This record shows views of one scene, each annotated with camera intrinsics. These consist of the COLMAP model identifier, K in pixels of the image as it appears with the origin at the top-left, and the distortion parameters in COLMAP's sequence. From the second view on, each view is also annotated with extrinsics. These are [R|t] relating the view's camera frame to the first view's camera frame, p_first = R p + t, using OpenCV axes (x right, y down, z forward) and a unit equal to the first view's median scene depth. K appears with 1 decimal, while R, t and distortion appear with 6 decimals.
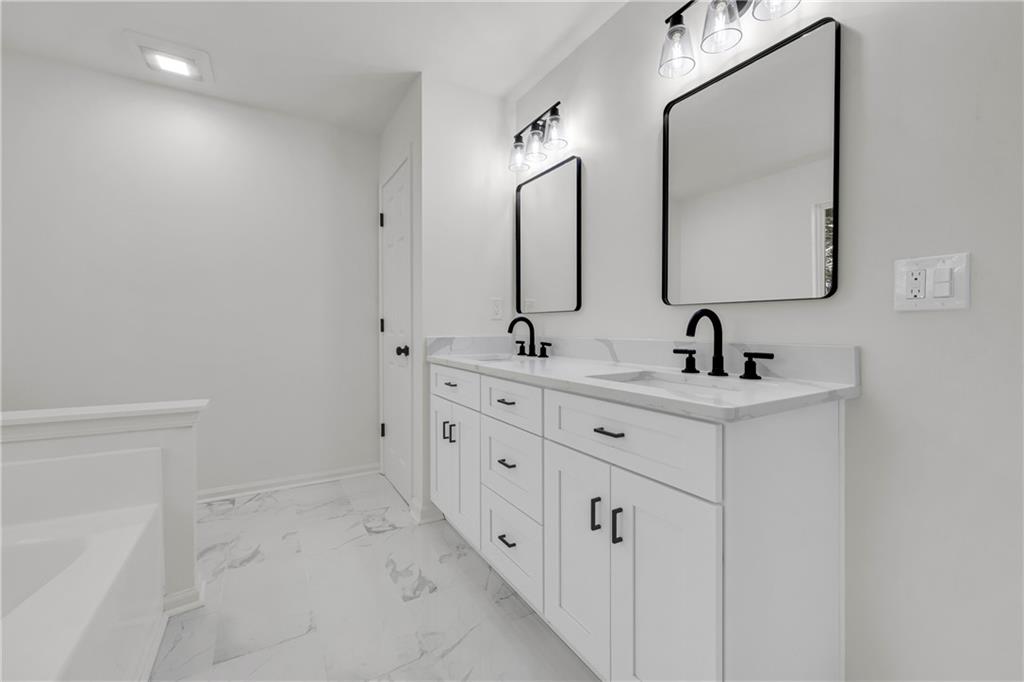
lens RADIAL K [[428.0, 0, 512.6], [0, 428.0, 334.2], [0, 0, 1]] dist [-0.001730, 0.000004]
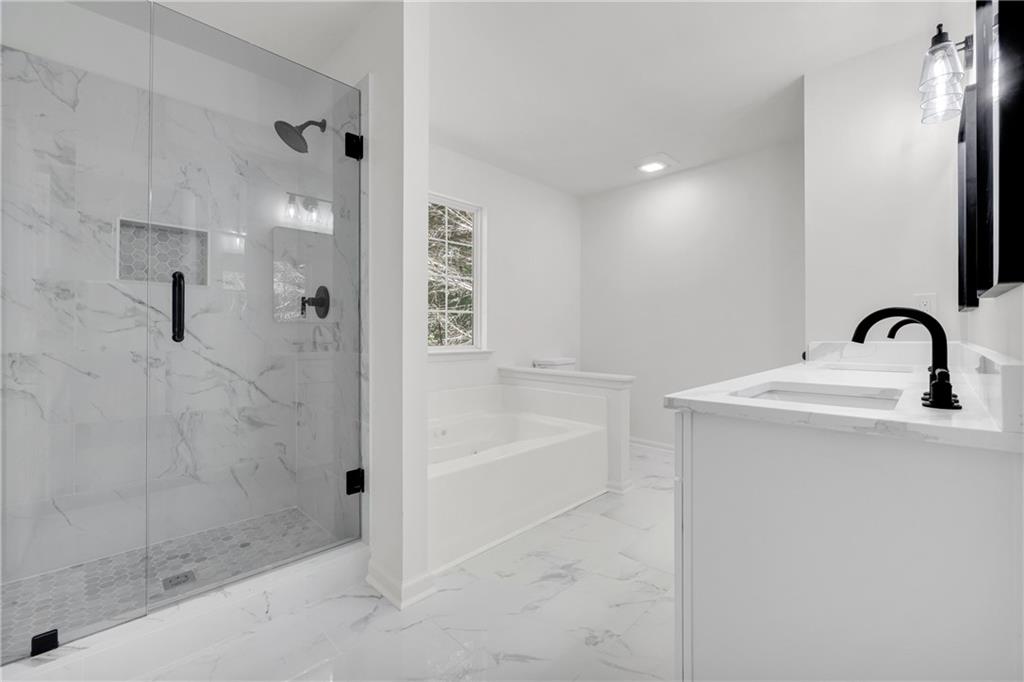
lens RADIAL K [[412.7, 0, 512.6], [0, 412.7, 337.1], [0, 0, 1]] dist [-0.000615, -0.000031]
pose [[0.246636, 0.008882, -0.969068, 0.572362], [-0.010479, 0.999924, 0.006498, -0.002344], [0.969052, 0.008552, 0.246710, 0.122692]]
